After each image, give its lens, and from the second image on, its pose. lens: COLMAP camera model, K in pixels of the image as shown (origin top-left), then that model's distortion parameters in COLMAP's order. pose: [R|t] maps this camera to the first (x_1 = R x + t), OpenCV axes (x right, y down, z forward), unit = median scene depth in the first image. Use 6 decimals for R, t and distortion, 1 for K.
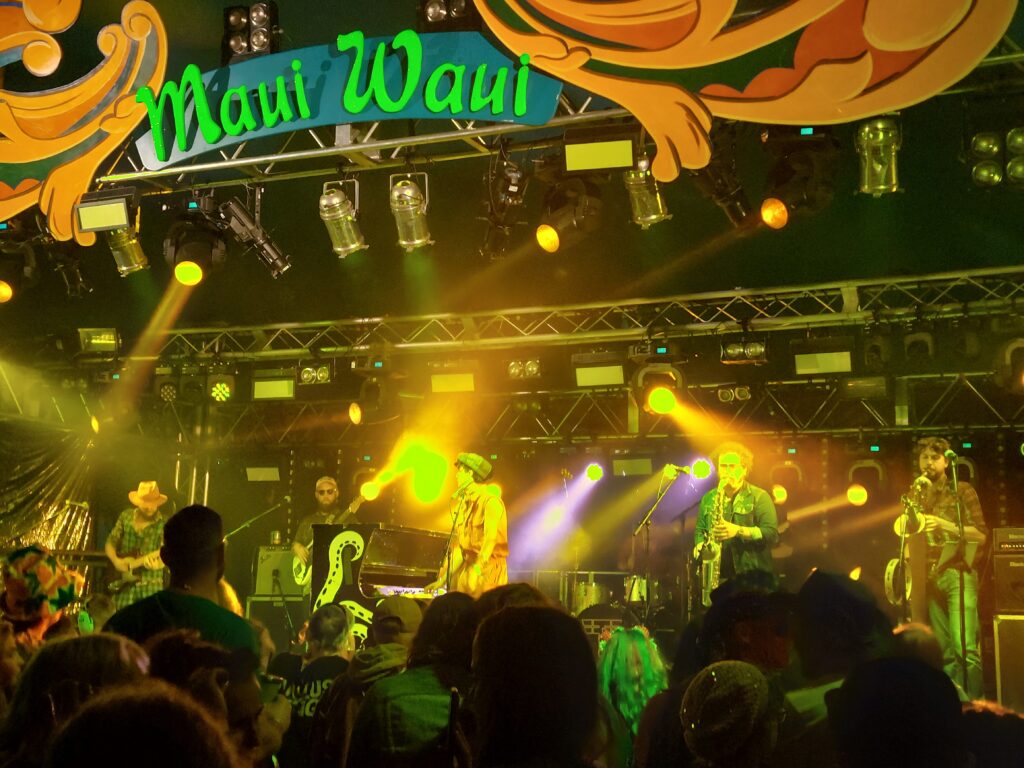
lens RADIAL K [[1495.3, 0, 512.0], [0, 1495.3, 384.0], [0, 0, 1]] dist [0.234341, -0.845260]
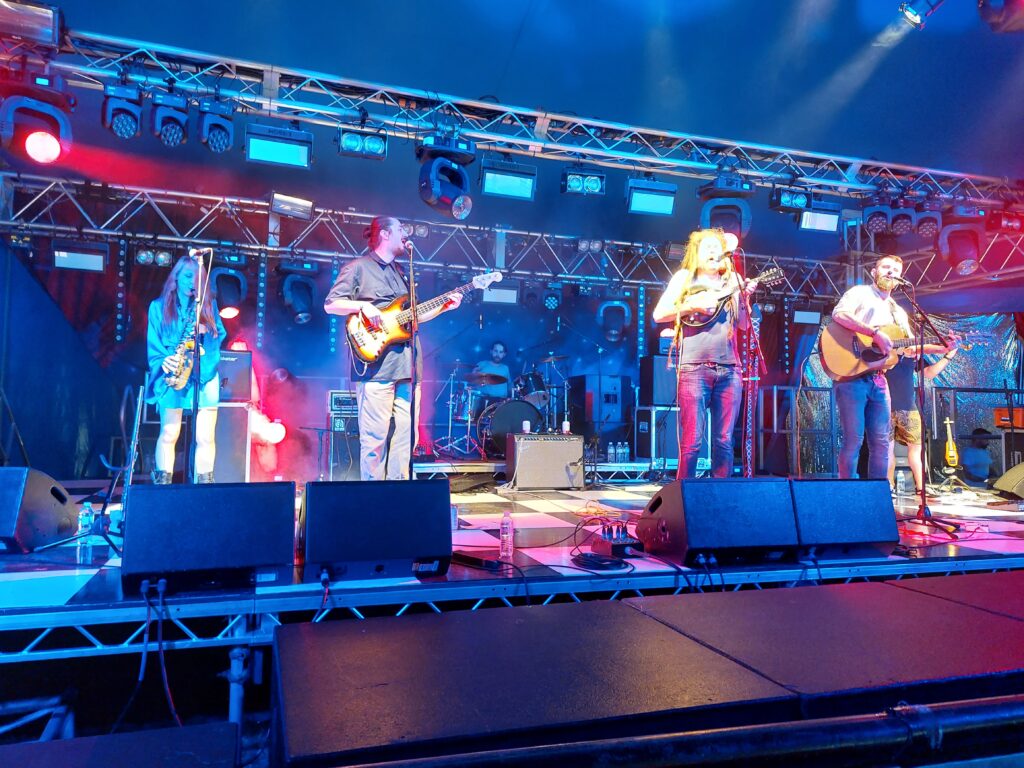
lens RADIAL K [[751.0, 0, 514.8], [0, 751.0, 381.0], [0, 0, 1]] dist [0.066613, -0.060652]
pose [[0.729651, 0.026289, 0.683315, -0.447055], [-0.110329, 0.990695, 0.079696, 0.103686], [-0.674861, -0.133539, 0.725762, 0.768074]]
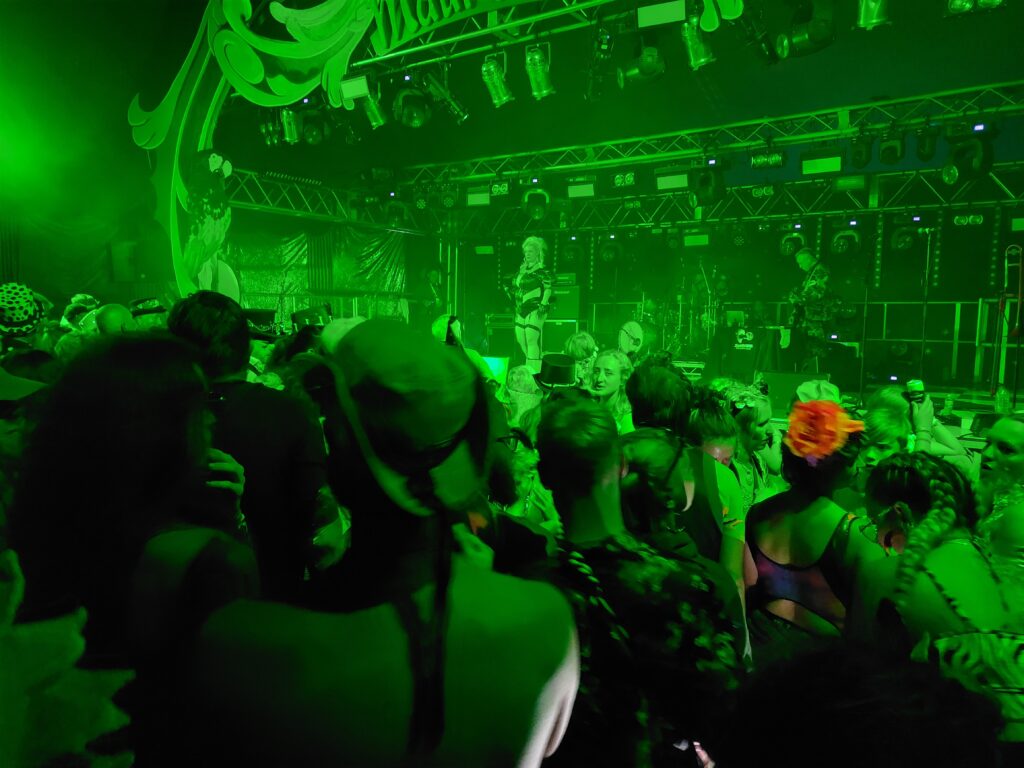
lens RADIAL K [[751.0, 0, 514.8], [0, 751.0, 381.0], [0, 0, 1]] dist [0.066613, -0.060652]
pose [[0.984175, 0.009157, -0.176963, 0.044865], [0.032113, 0.972911, 0.228937, 0.012892], [0.174266, -0.230997, 0.957221, 0.185334]]
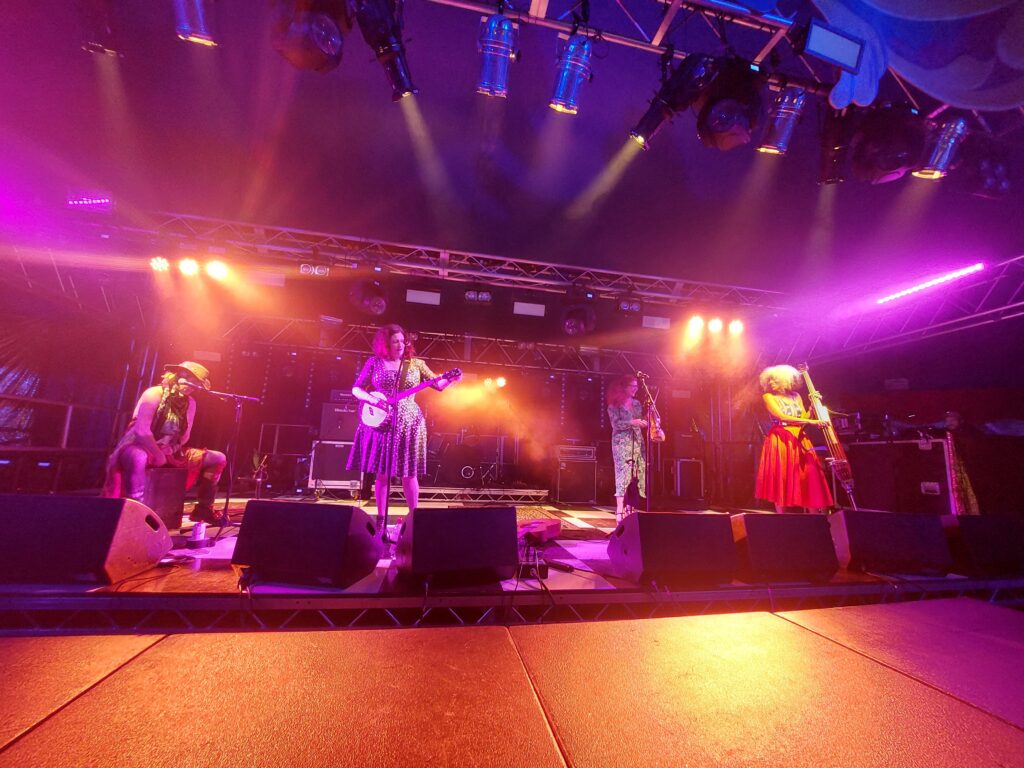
lens RADIAL K [[419.8, 0, 514.8], [0, 419.8, 388.9], [0, 0, 1]] dist [-0.016097, -0.000092]
pose [[0.816919, 0.109479, 0.566266, -0.230391], [-0.115683, 0.992969, -0.025087, 0.106630], [-0.565032, -0.045014, 0.823840, 0.748454]]
